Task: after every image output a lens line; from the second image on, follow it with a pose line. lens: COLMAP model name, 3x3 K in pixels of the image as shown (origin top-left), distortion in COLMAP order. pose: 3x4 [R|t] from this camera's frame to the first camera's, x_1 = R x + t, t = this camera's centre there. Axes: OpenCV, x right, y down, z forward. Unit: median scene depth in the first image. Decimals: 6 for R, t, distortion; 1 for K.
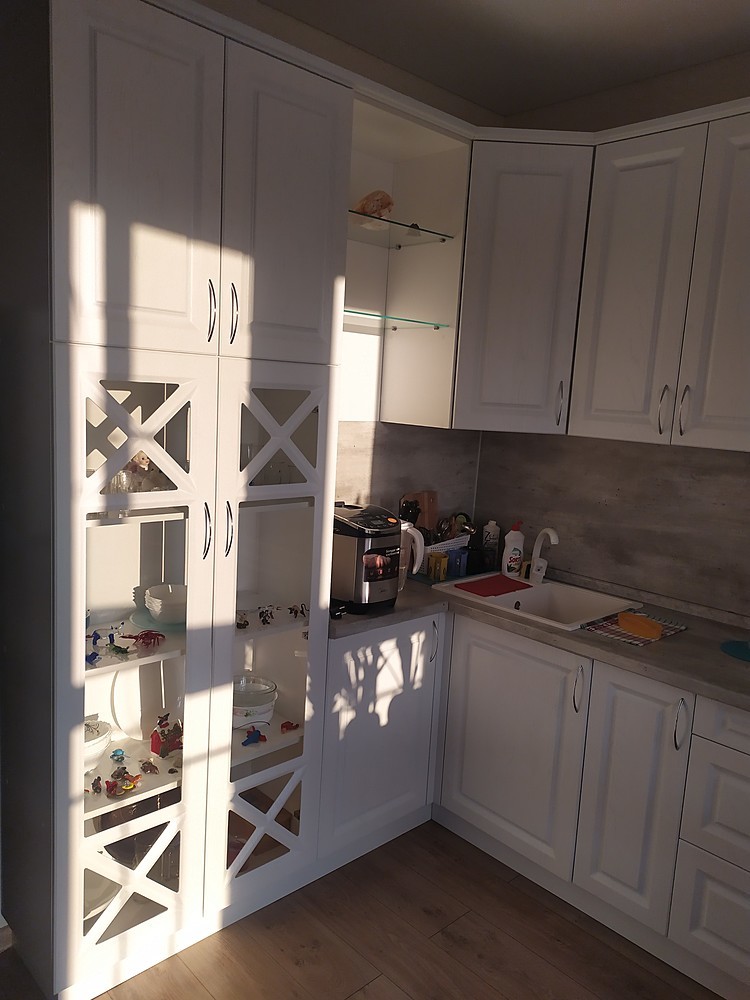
lens RADIAL K [[753.0, 0, 373.2], [0, 753.0, 497.2], [0, 0, 1]] dist [0.007546, 0.000261]
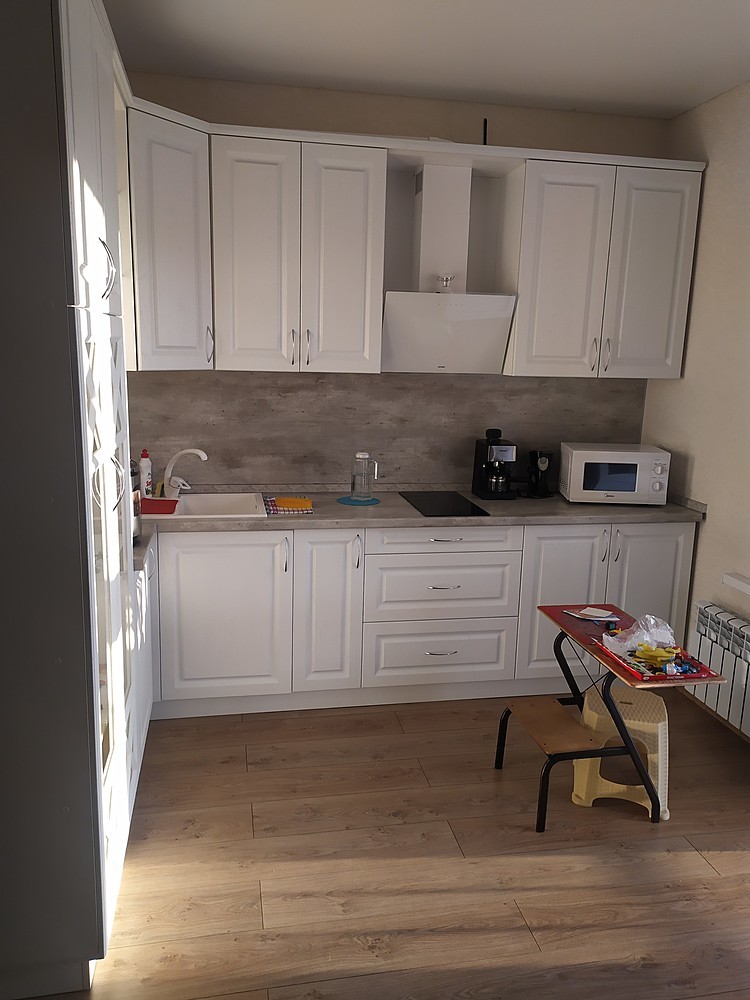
lens RADIAL K [[753.0, 0, 371.5], [0, 753.0, 501.0], [0, 0, 1]] dist [0.007546, 0.000261]
pose [[0.524742, -0.205618, 0.826055, -0.681921], [0.125261, 0.978477, 0.163987, -0.041987], [-0.841995, 0.017422, 0.539204, 0.110584]]
